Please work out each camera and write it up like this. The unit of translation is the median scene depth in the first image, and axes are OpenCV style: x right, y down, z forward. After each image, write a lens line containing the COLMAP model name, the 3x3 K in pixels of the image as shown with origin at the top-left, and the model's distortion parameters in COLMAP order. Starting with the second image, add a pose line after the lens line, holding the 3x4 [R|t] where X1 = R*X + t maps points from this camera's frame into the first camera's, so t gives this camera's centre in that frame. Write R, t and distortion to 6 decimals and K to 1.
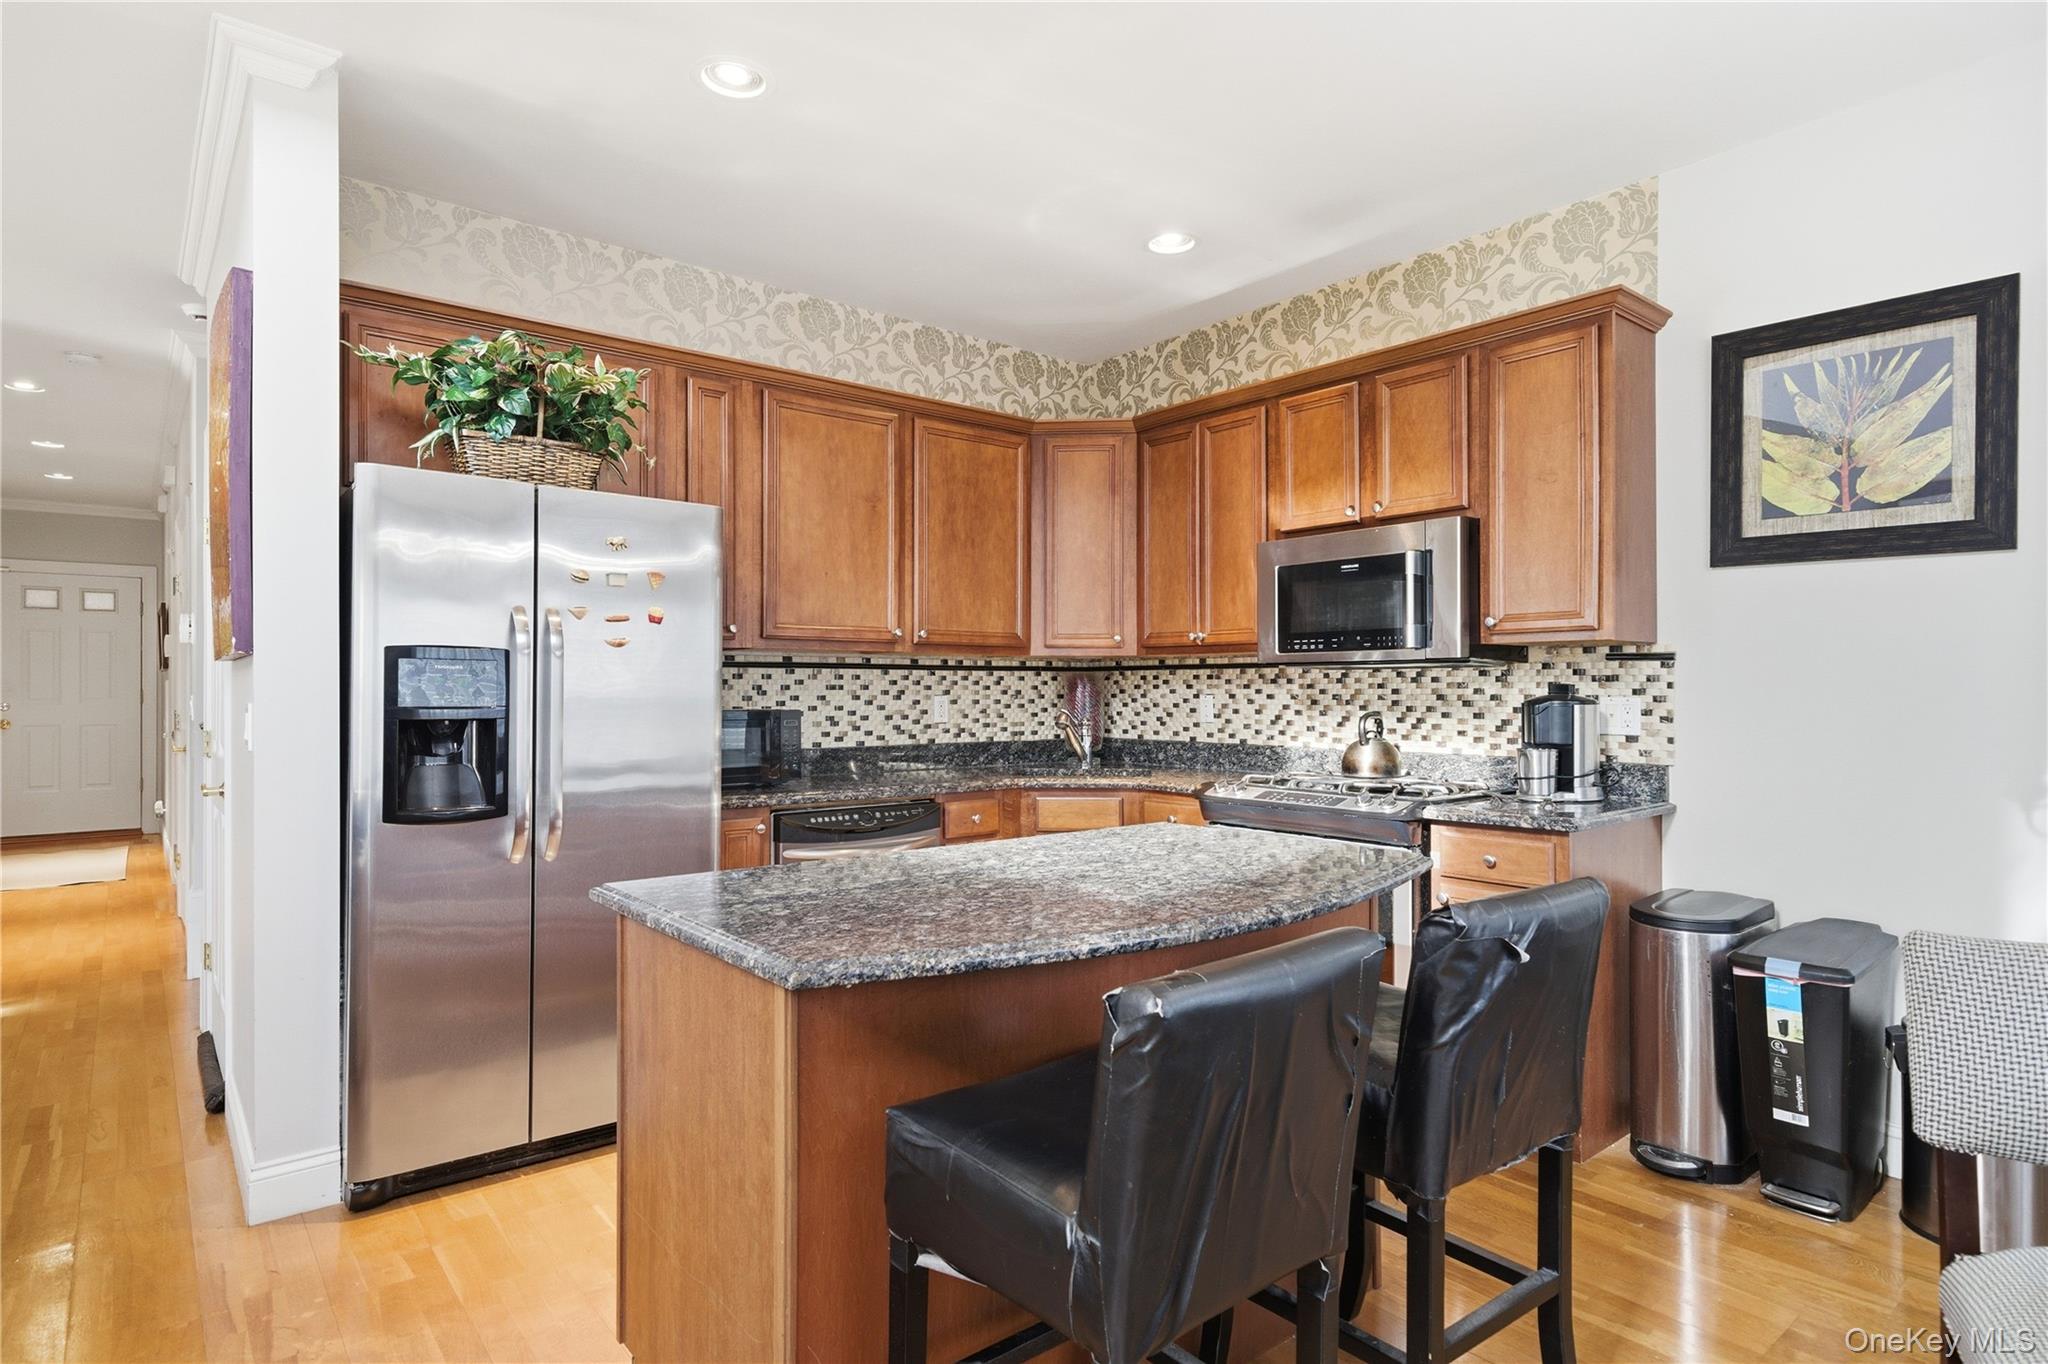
lens RADIAL K [[1112.5, 0, 1012.6], [0, 1112.5, 684.3], [0, 0, 1]] dist [0.012067, -0.000842]
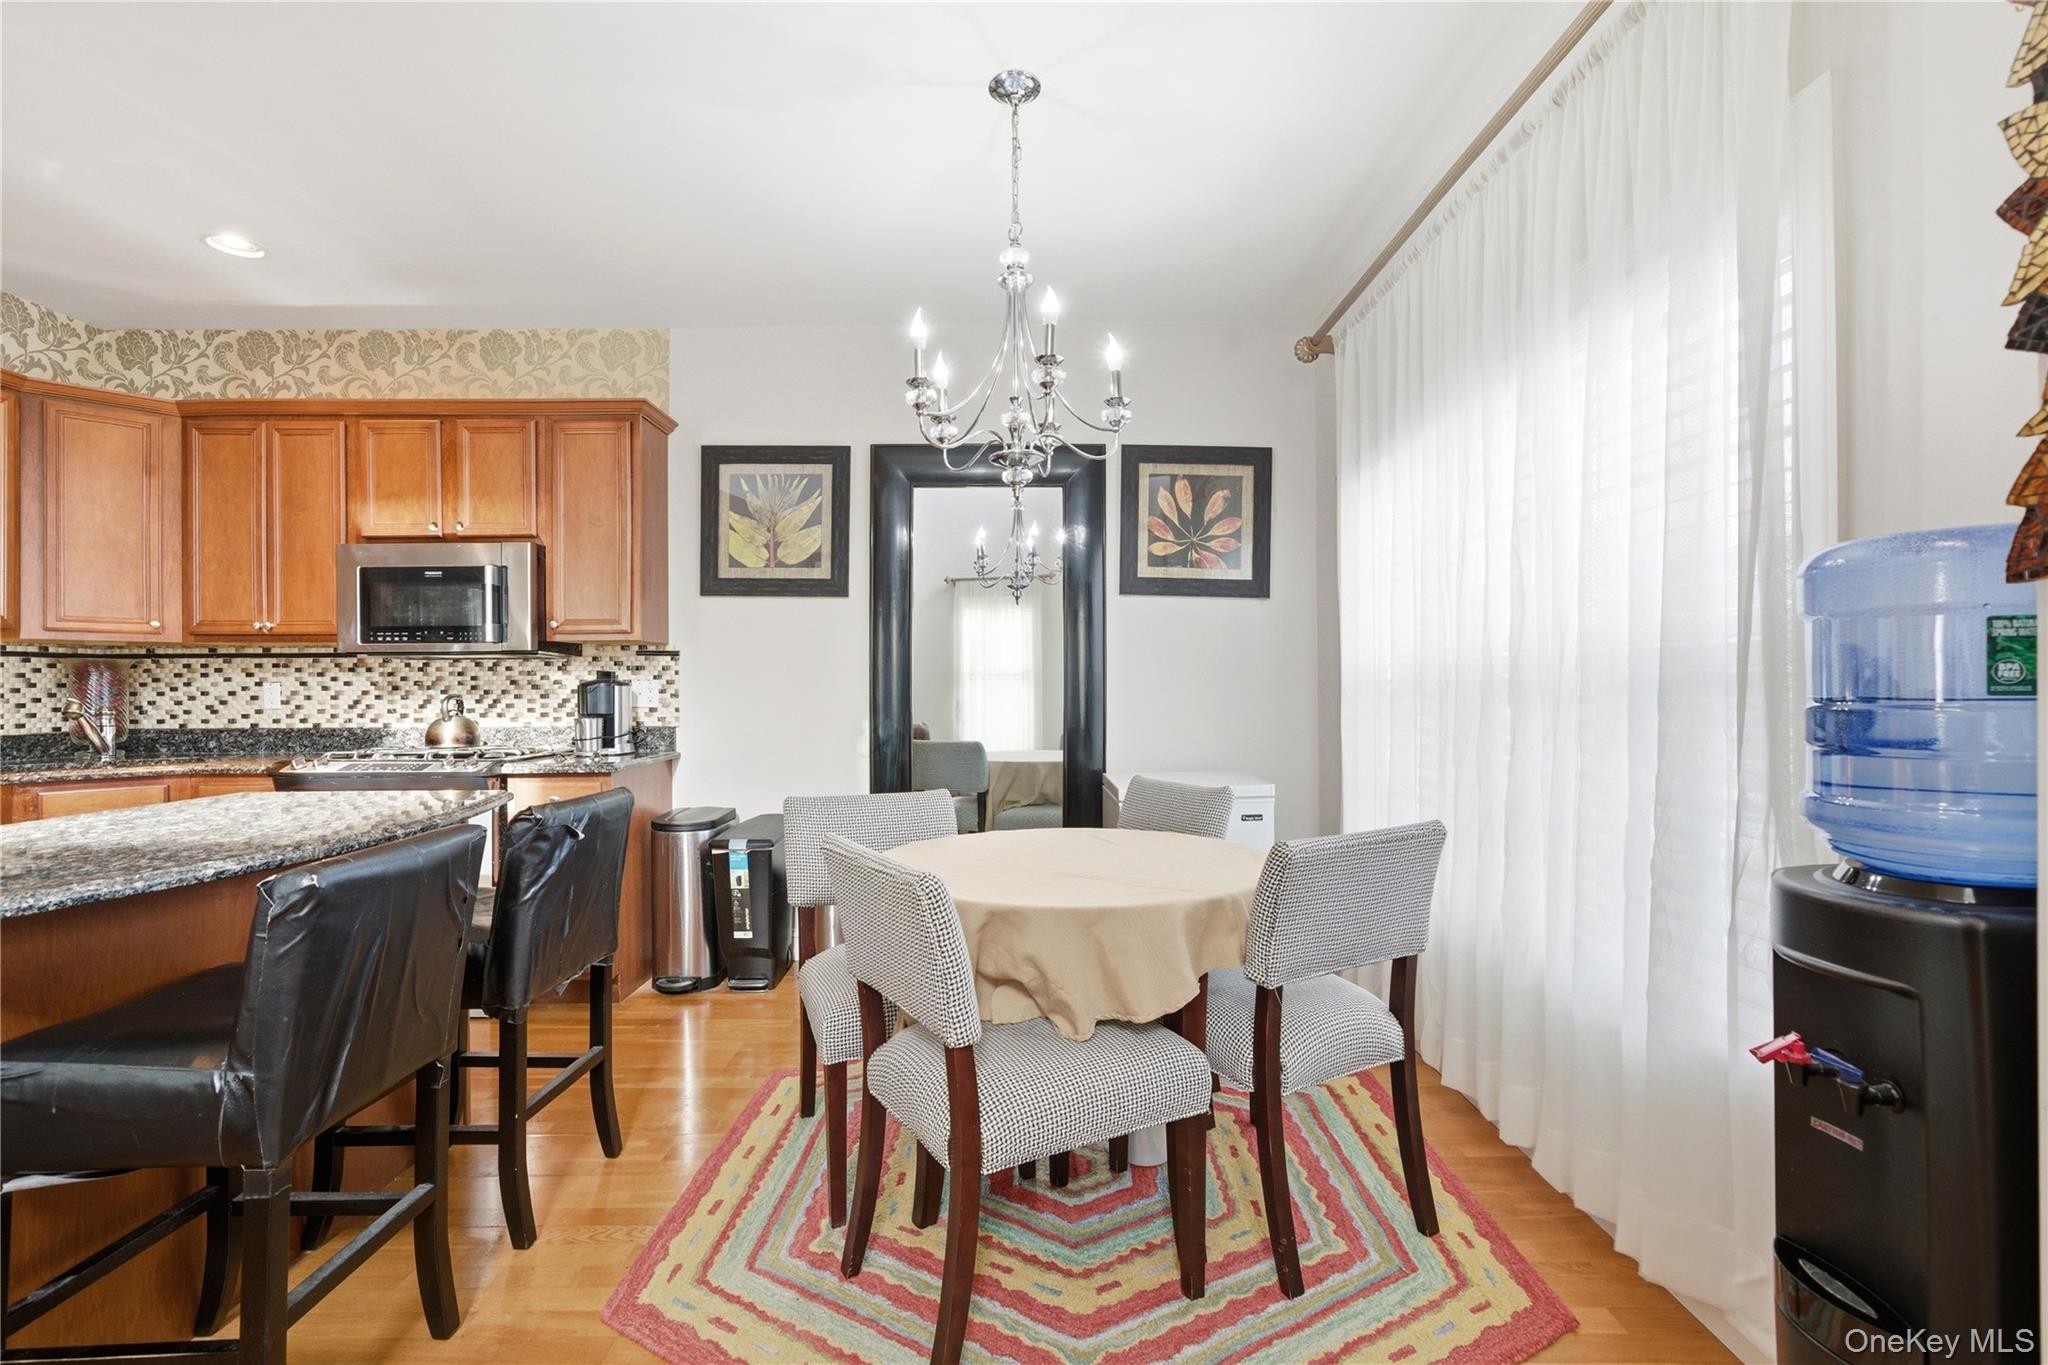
lens RADIAL K [[922.4, 0, 1035.2], [0, 922.4, 684.7], [0, 0, 1]] dist [-0.011595, 0.007428]
pose [[0.628061, -0.001298, 0.778163, -0.058581], [0.001652, 0.999999, 0.000335, 0.015147], [-0.778162, 0.001075, 0.628062, -0.123343]]
